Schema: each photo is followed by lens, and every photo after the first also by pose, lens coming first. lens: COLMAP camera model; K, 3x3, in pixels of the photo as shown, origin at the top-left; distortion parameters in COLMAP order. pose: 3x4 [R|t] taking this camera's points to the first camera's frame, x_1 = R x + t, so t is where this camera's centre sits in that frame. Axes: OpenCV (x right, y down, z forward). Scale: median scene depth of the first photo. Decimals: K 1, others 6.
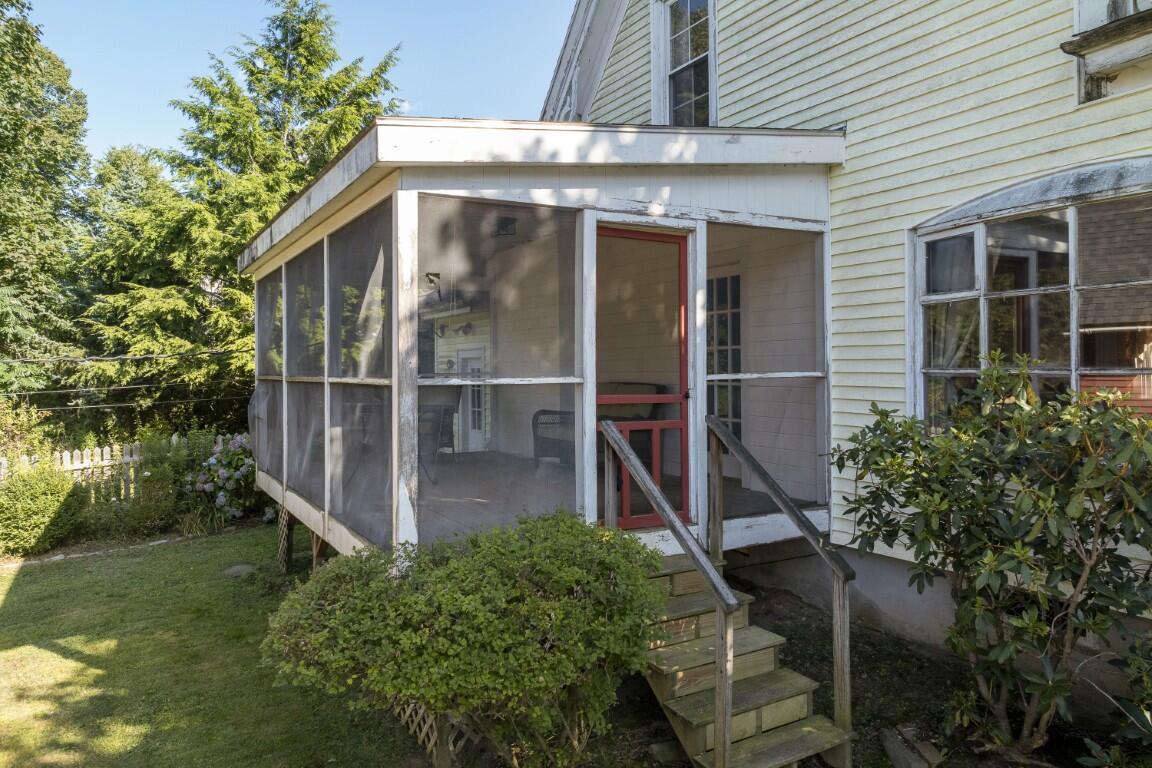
lens RADIAL K [[779.9, 0, 574.4], [0, 779.9, 339.9], [0, 0, 1]] dist [-0.001396, -0.003116]
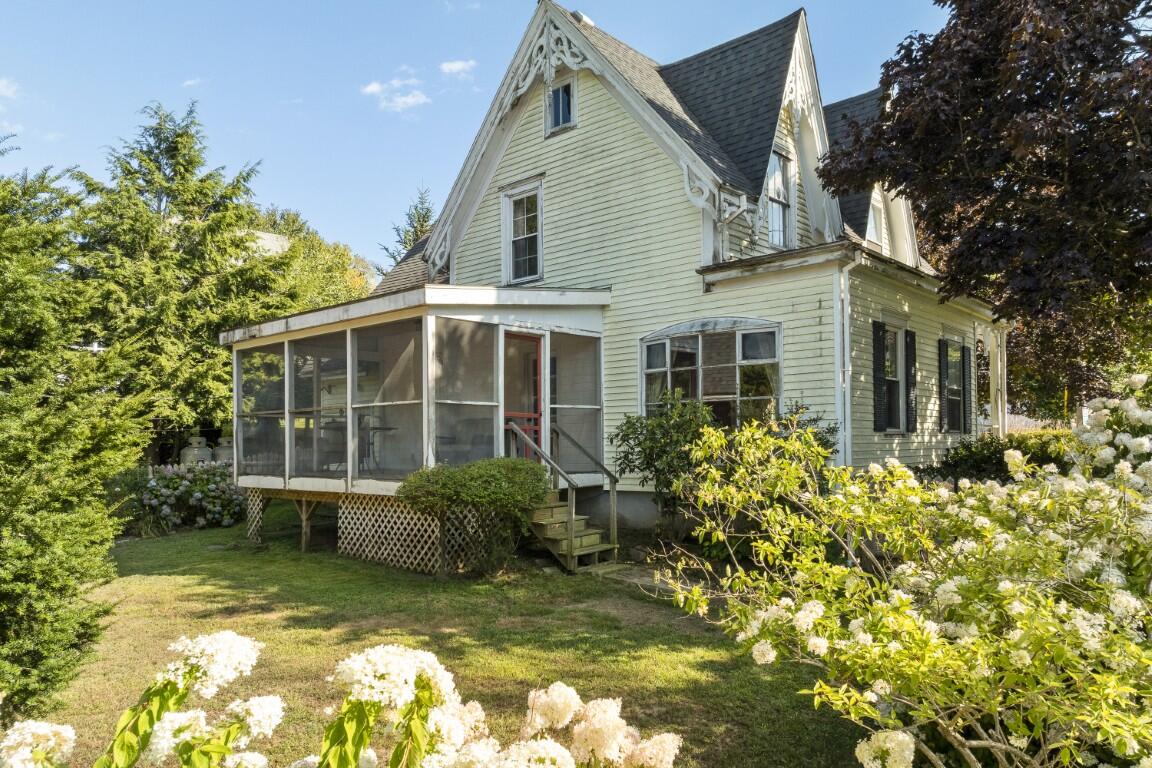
lens RADIAL K [[766.2, 0, 576.0], [0, 766.2, 384.0], [0, 0, 1]] dist [-0.001384, -0.002184]
pose [[0.948655, 0.021193, 0.315602, -0.404507], [-0.007824, 0.999020, -0.043567, 0.076585], [-0.316216, 0.038861, 0.947891, -0.950505]]
